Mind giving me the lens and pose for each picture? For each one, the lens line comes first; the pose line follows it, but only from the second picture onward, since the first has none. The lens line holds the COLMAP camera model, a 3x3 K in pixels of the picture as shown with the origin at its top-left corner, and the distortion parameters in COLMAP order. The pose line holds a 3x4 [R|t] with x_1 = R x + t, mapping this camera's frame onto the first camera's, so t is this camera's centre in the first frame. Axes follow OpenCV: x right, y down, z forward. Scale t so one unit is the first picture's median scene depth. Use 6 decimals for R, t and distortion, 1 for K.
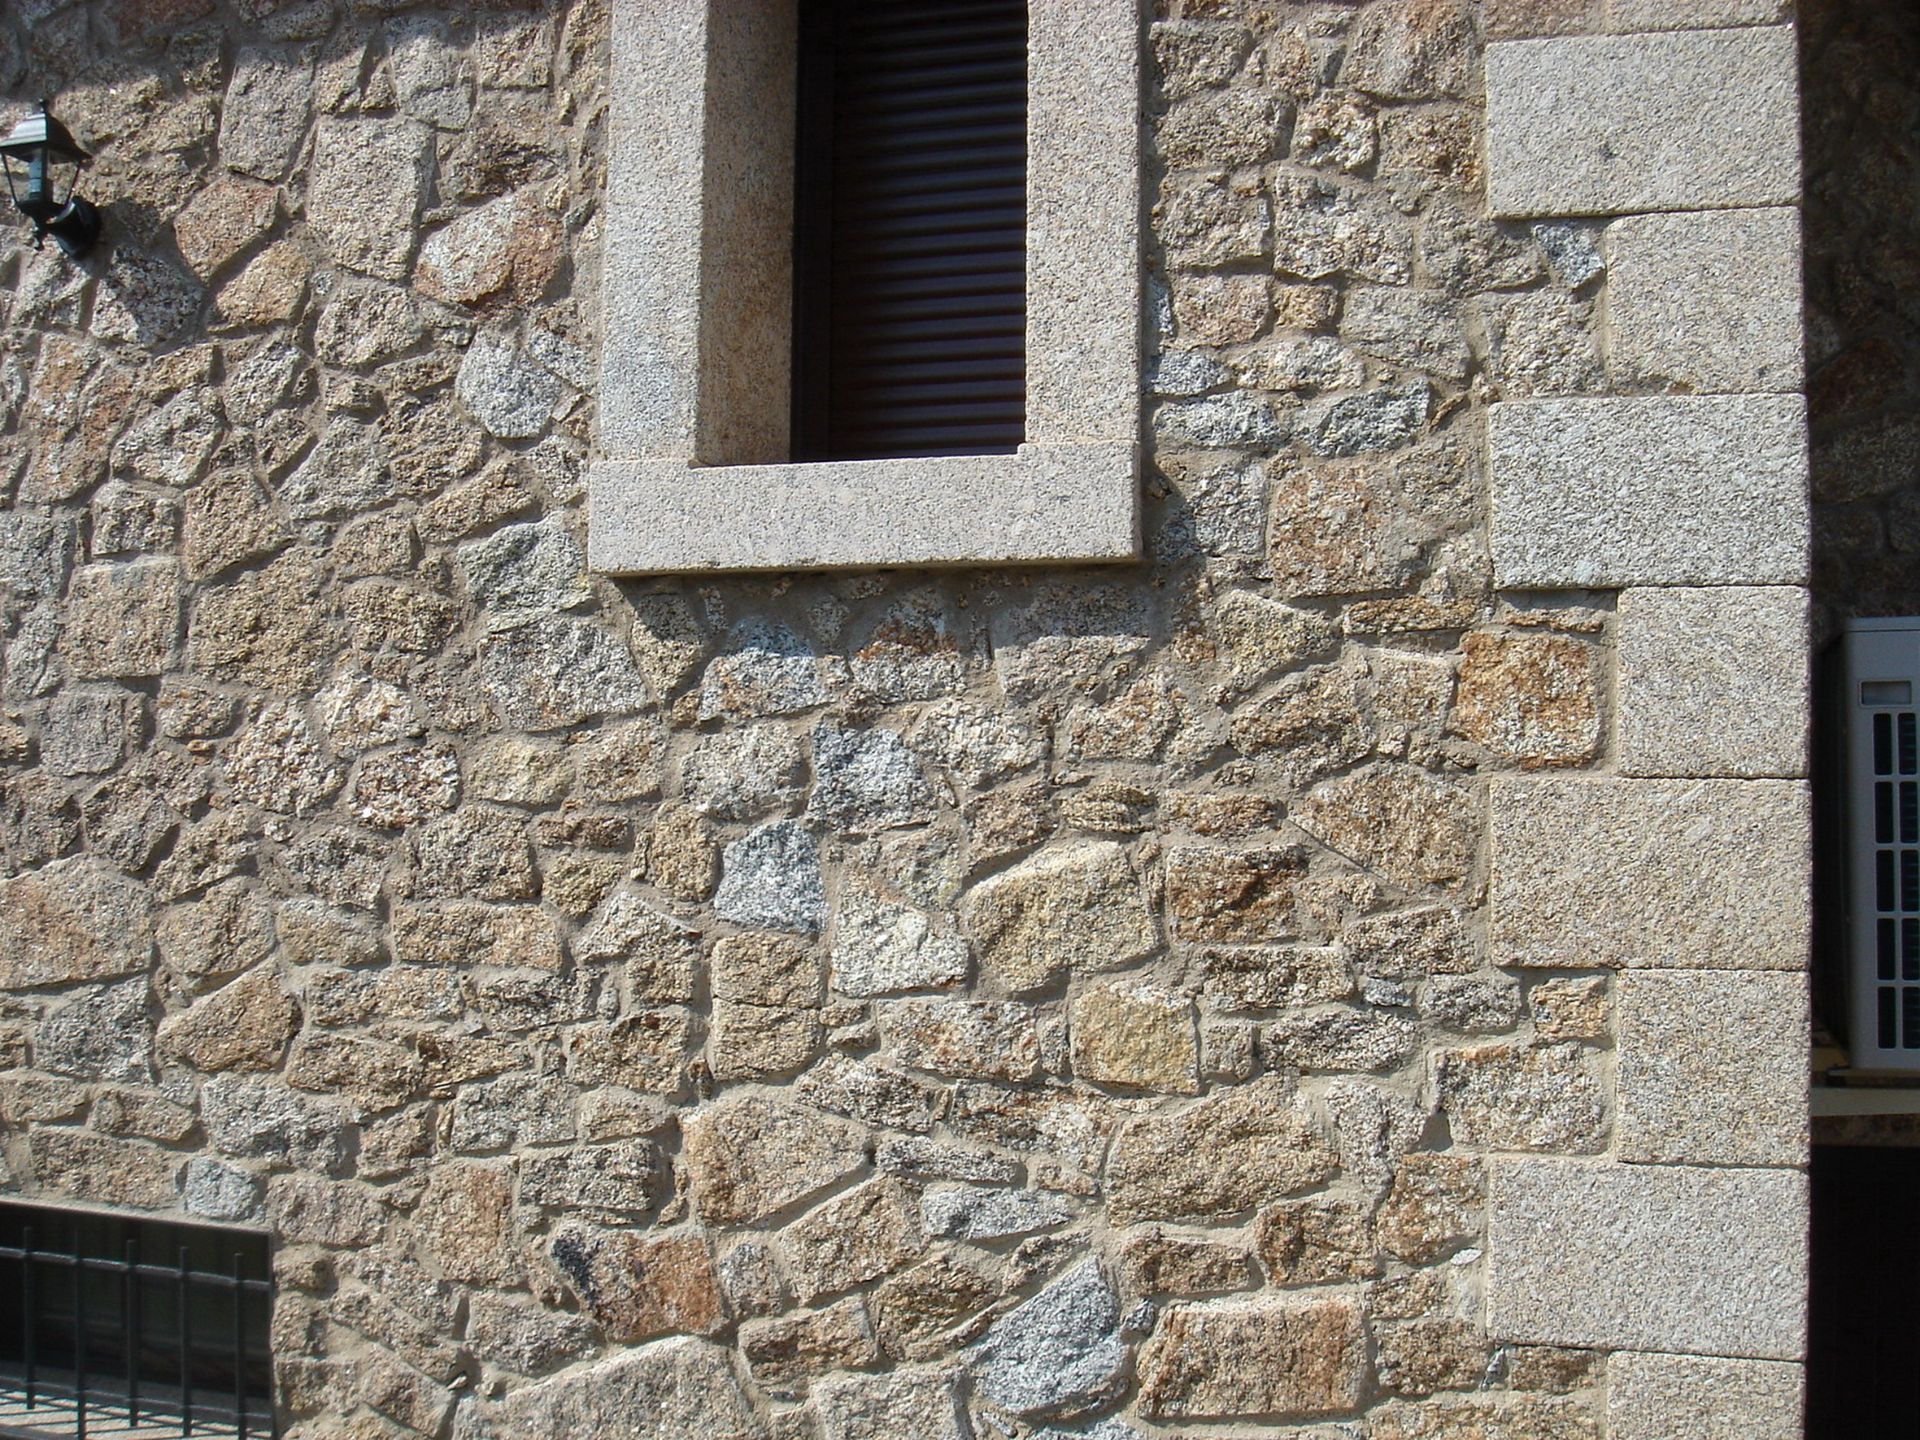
lens RADIAL K [[1941.2, 0, 960.0], [0, 1941.2, 720.0], [0, 0, 1]] dist [-0.093656, 0.103806]
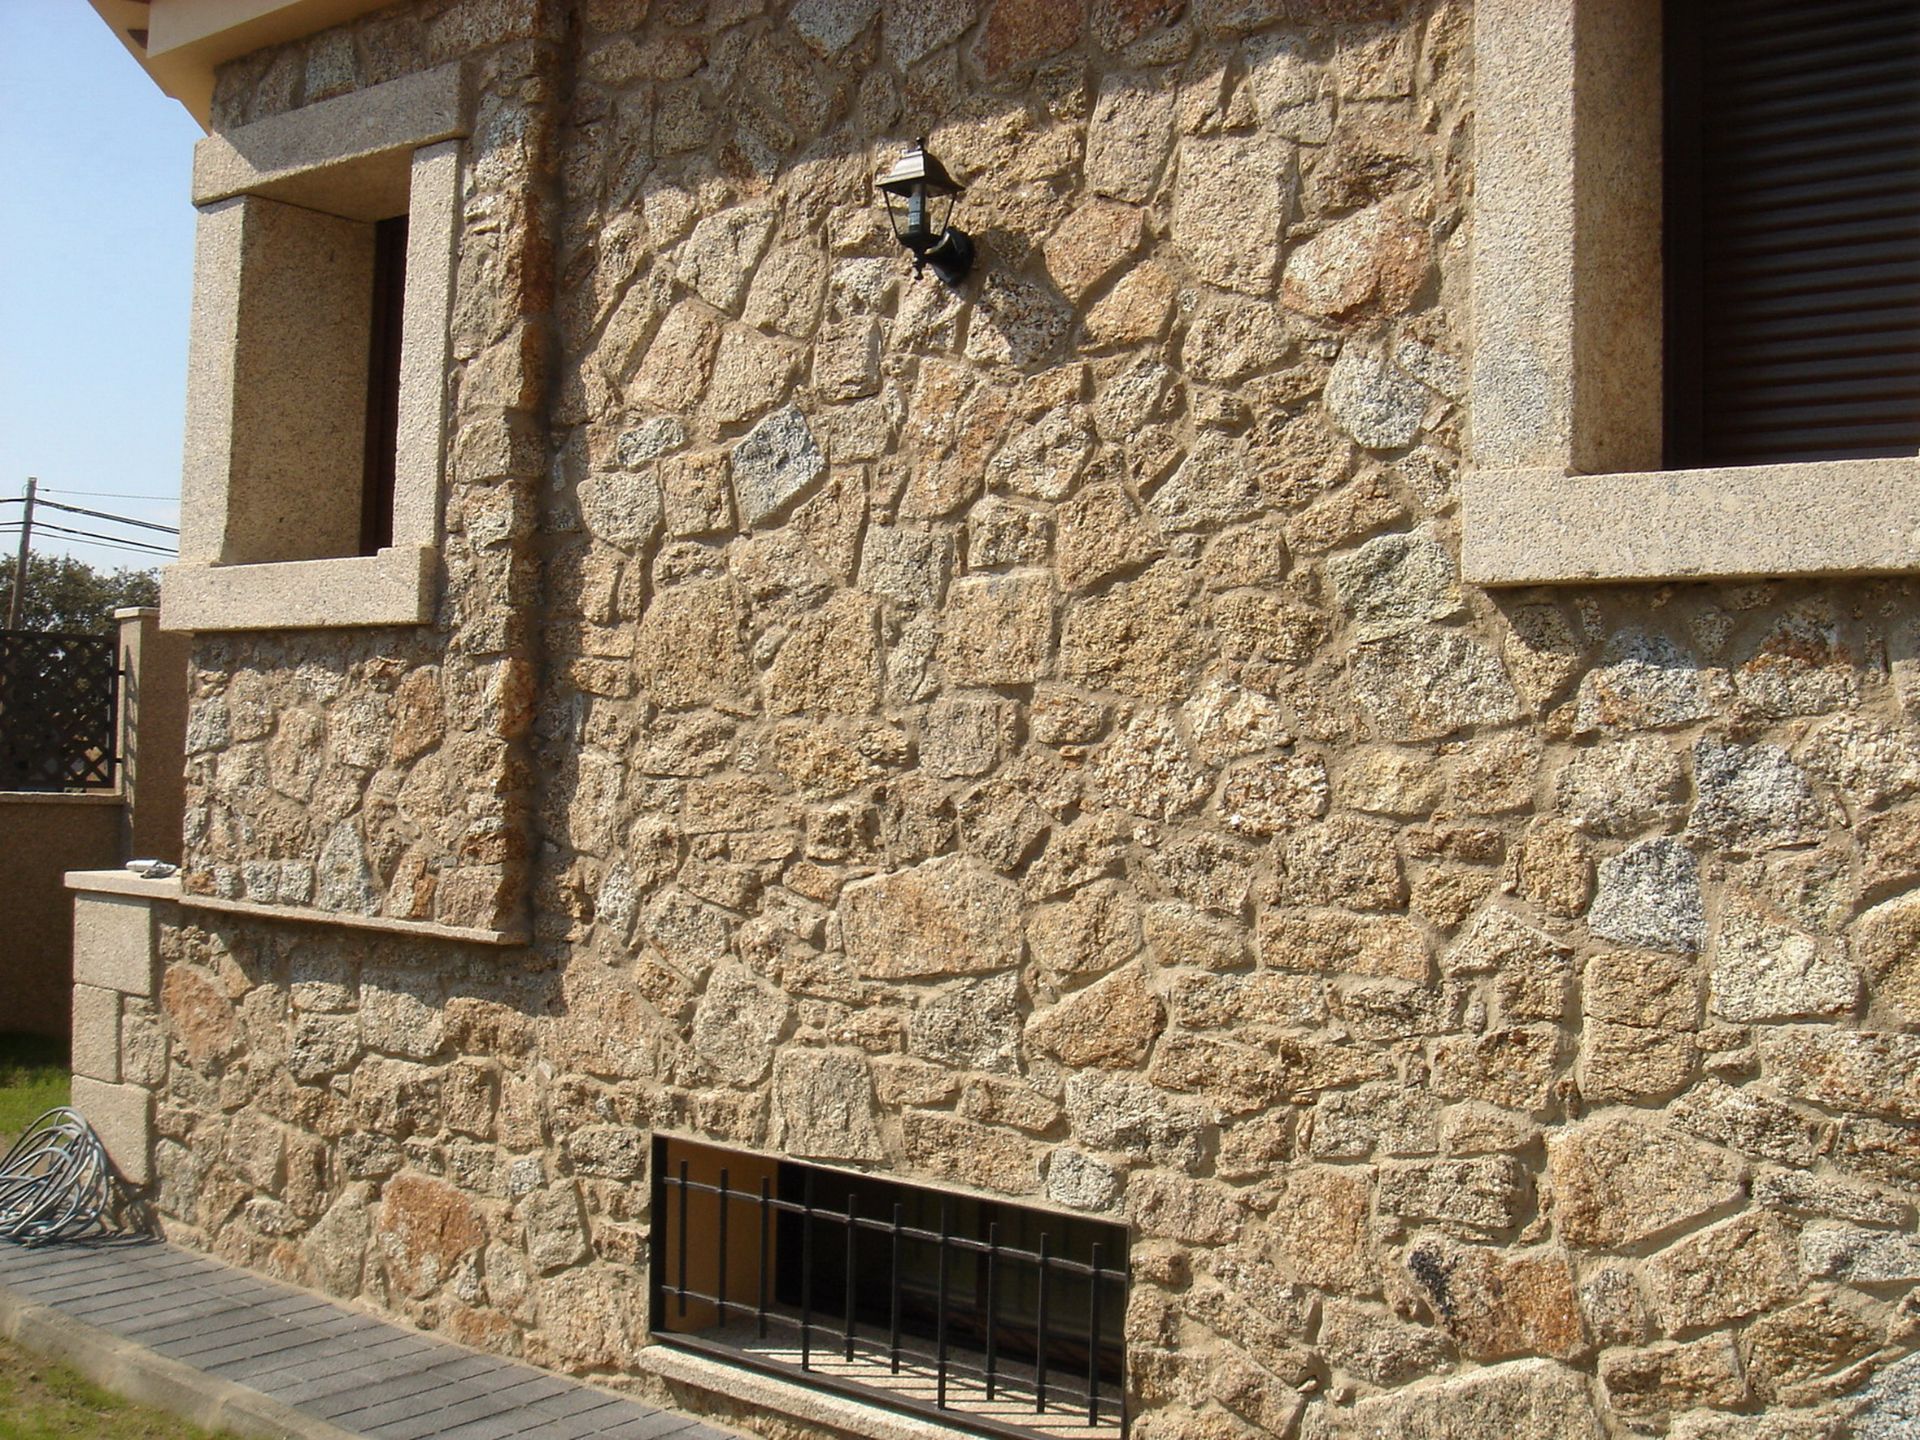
lens RADIAL K [[1941.2, 0, 960.0], [0, 1941.2, 720.0], [0, 0, 1]] dist [-0.093656, 0.103806]
pose [[0.962073, 0.011604, -0.272546, -0.167815], [-0.011722, 0.999931, 0.001197, -0.004002], [0.272541, 0.002044, 0.962142, -0.023818]]
